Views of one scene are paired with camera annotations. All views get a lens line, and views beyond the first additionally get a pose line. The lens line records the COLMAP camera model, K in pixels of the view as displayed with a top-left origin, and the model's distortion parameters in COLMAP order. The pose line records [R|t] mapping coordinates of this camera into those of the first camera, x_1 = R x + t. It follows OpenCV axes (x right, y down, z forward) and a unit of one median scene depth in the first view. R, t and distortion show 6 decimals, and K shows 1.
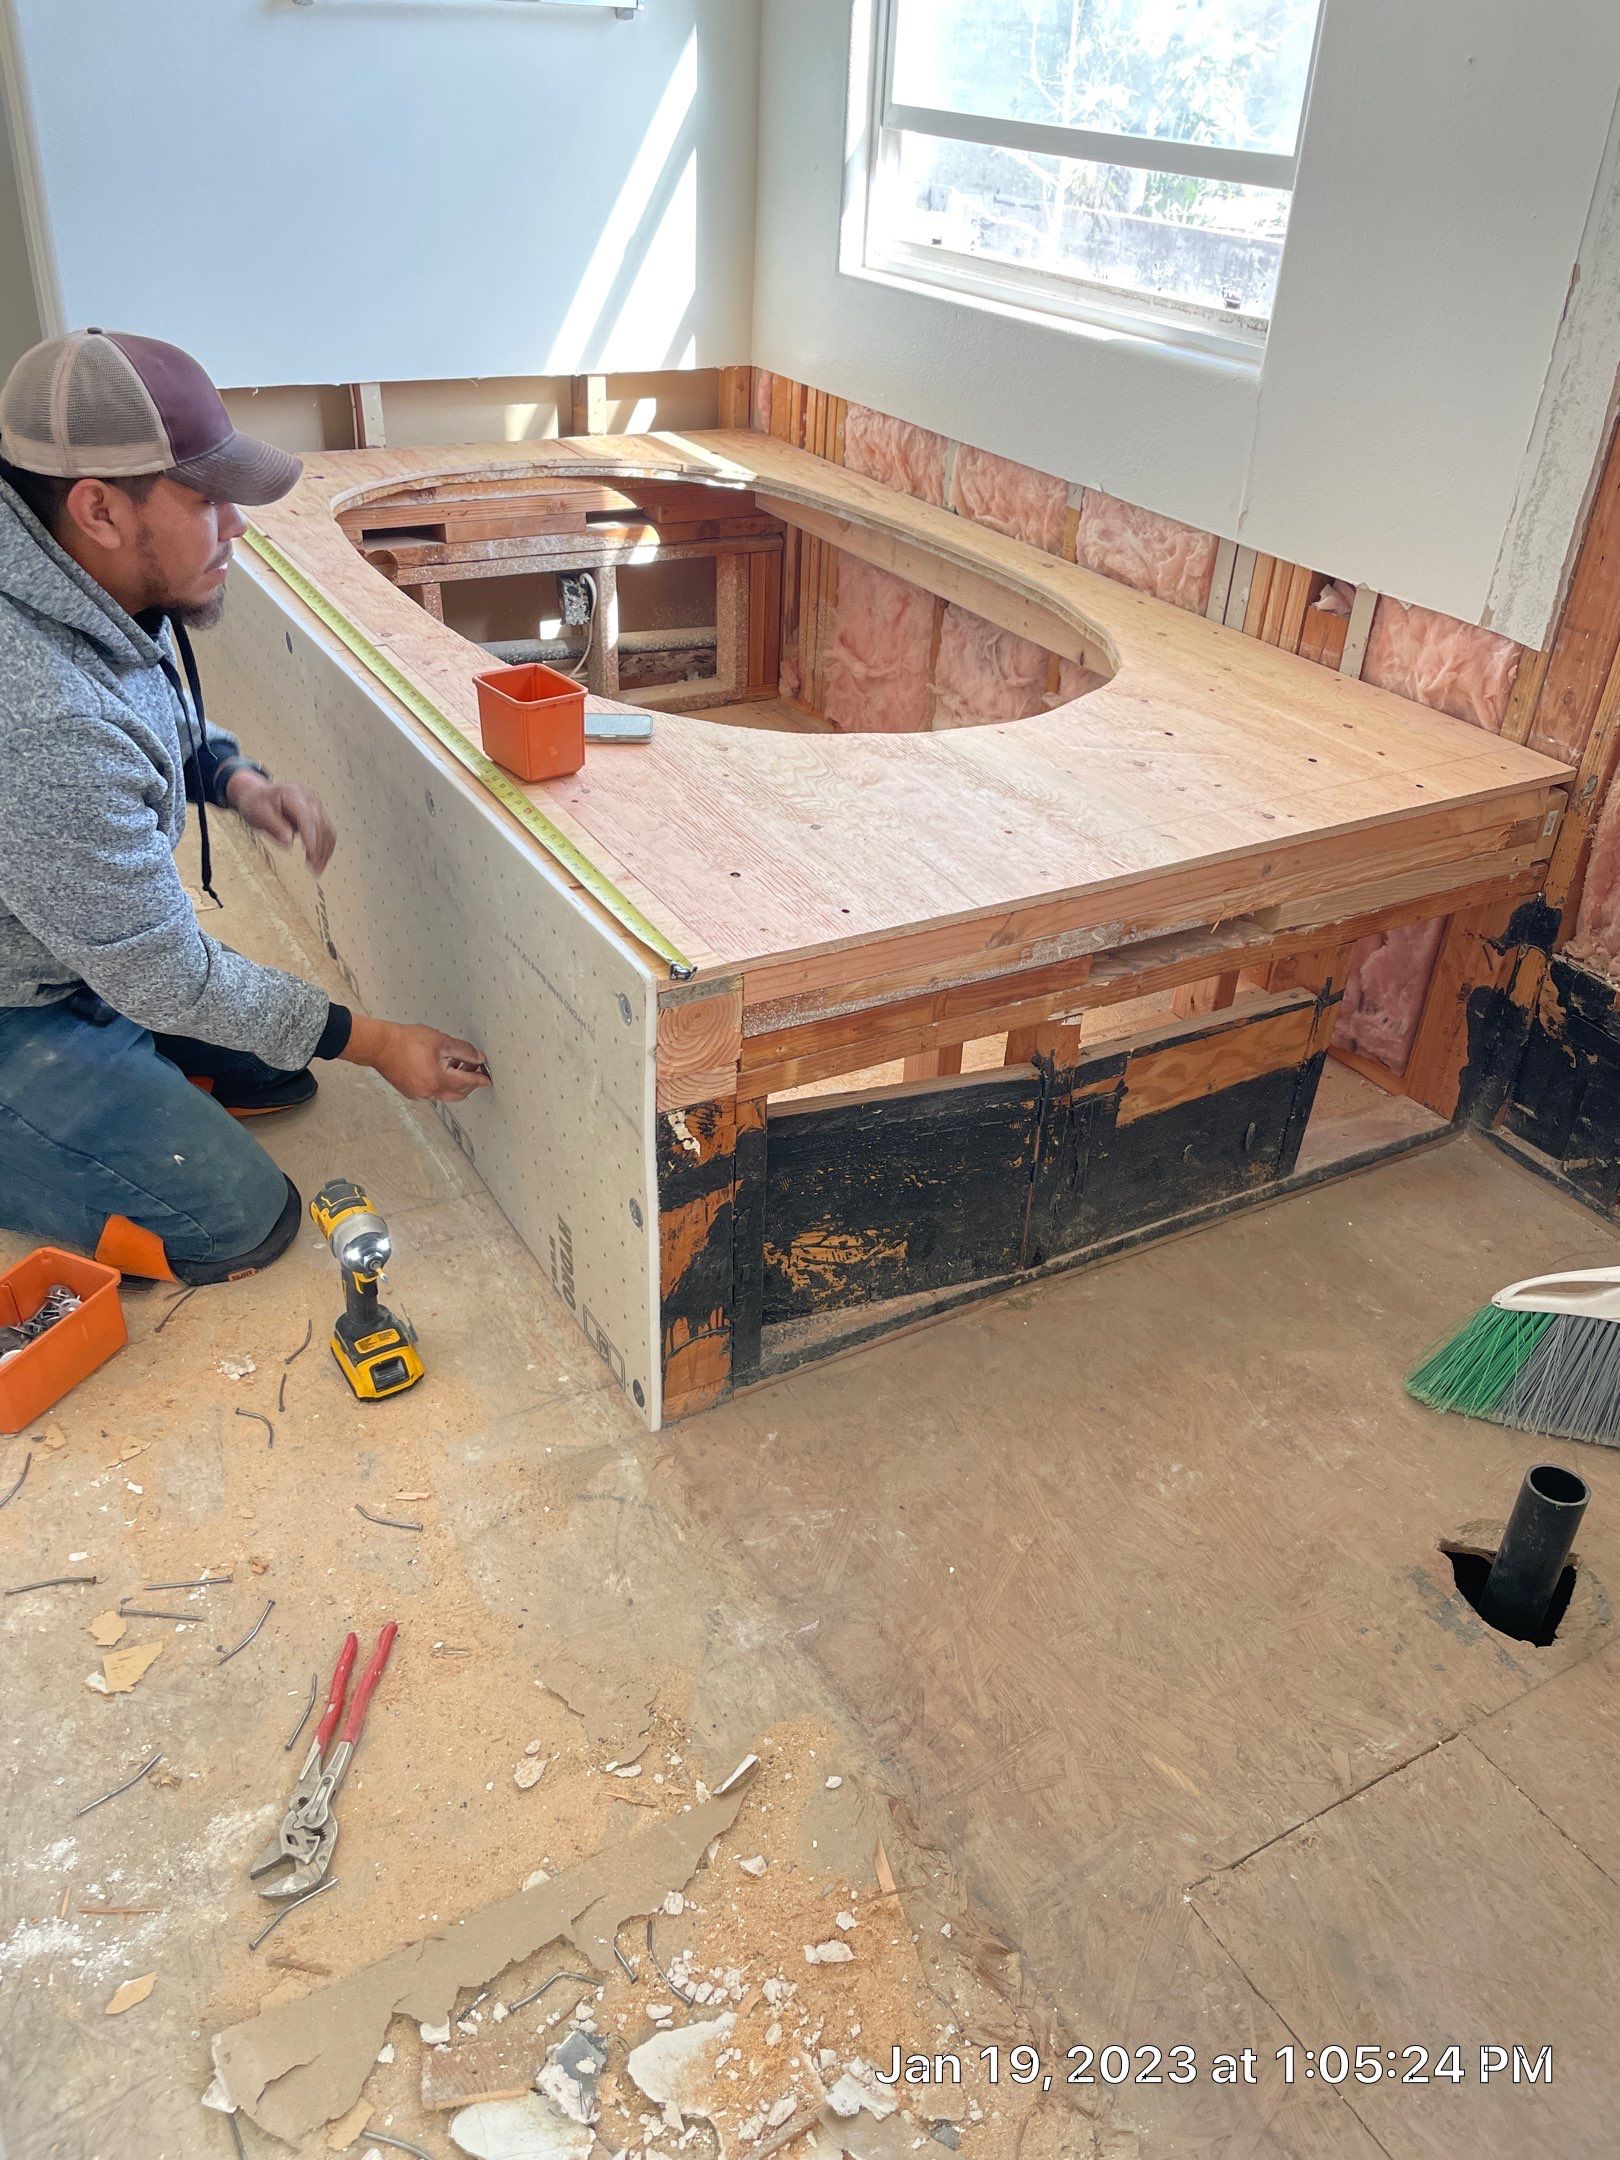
lens RADIAL K [[1633.7, 0, 813.5], [0, 1633.7, 1078.9], [0, 0, 1]] dist [0.077605, -0.107992]
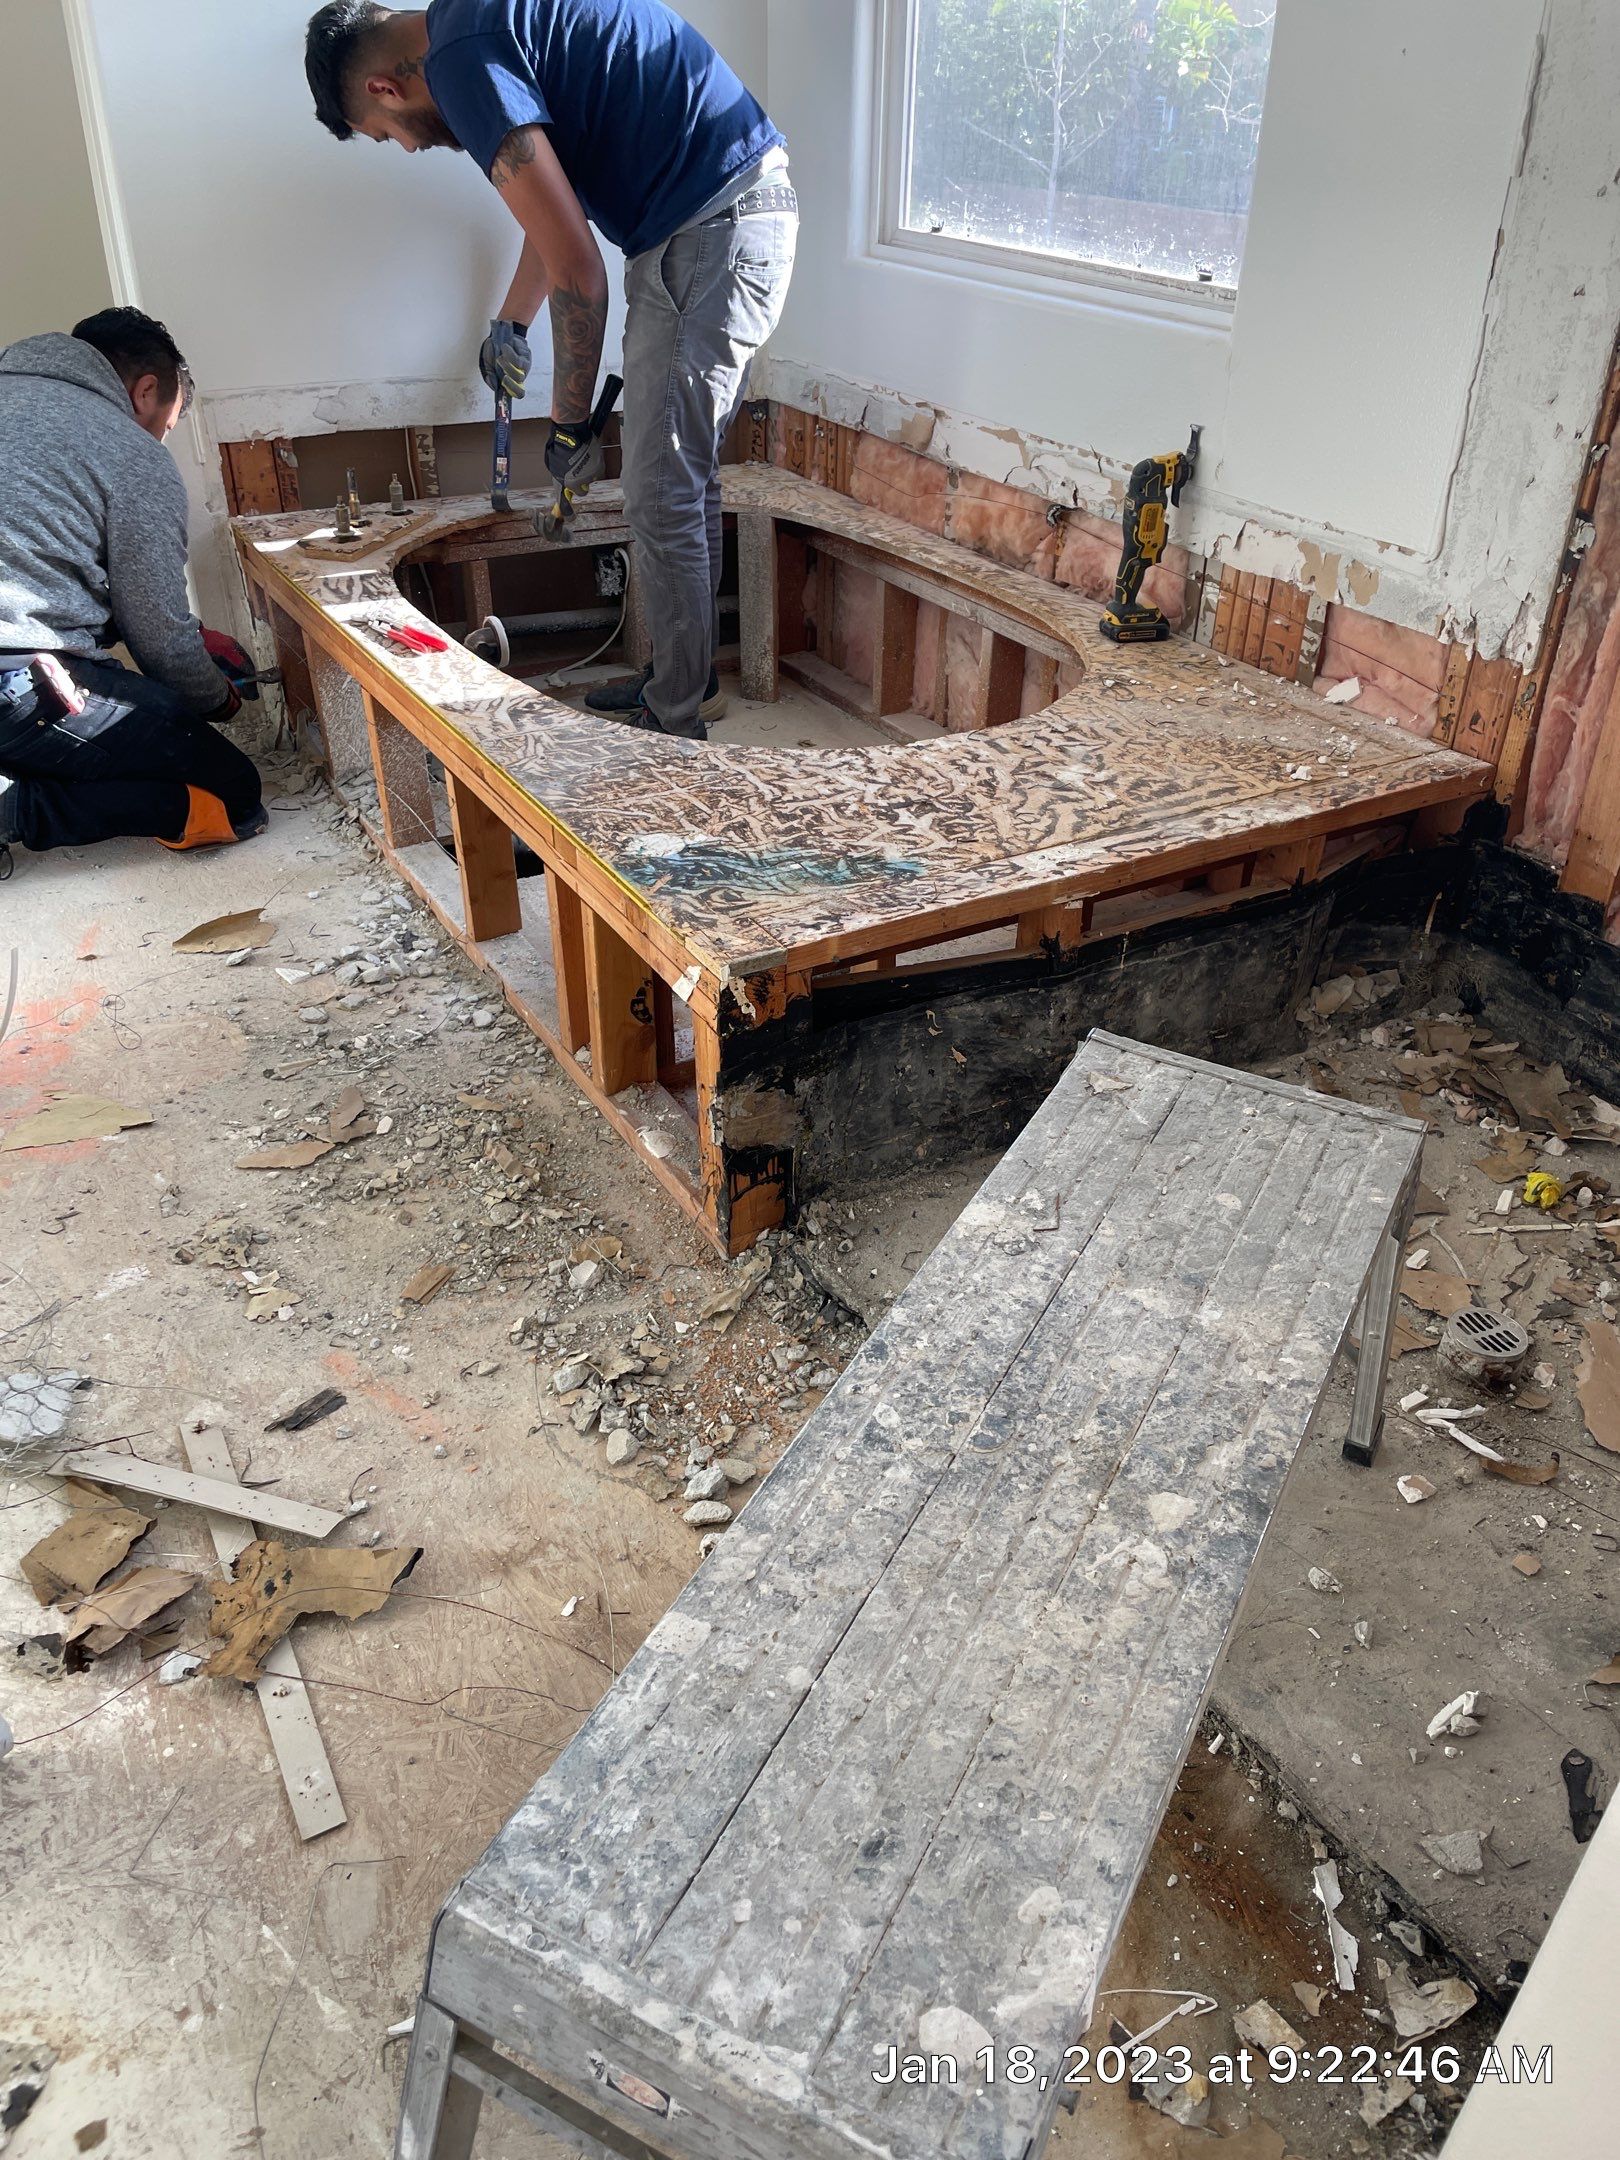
lens RADIAL K [[1633.7, 0, 813.5], [0, 1633.7, 1078.9], [0, 0, 1]] dist [0.077605, -0.107992]
pose [[0.999560, -0.027506, -0.011138, -0.013390], [0.027531, 0.999619, 0.002103, 0.070815], [0.011076, -0.002409, 0.999936, -0.134363]]
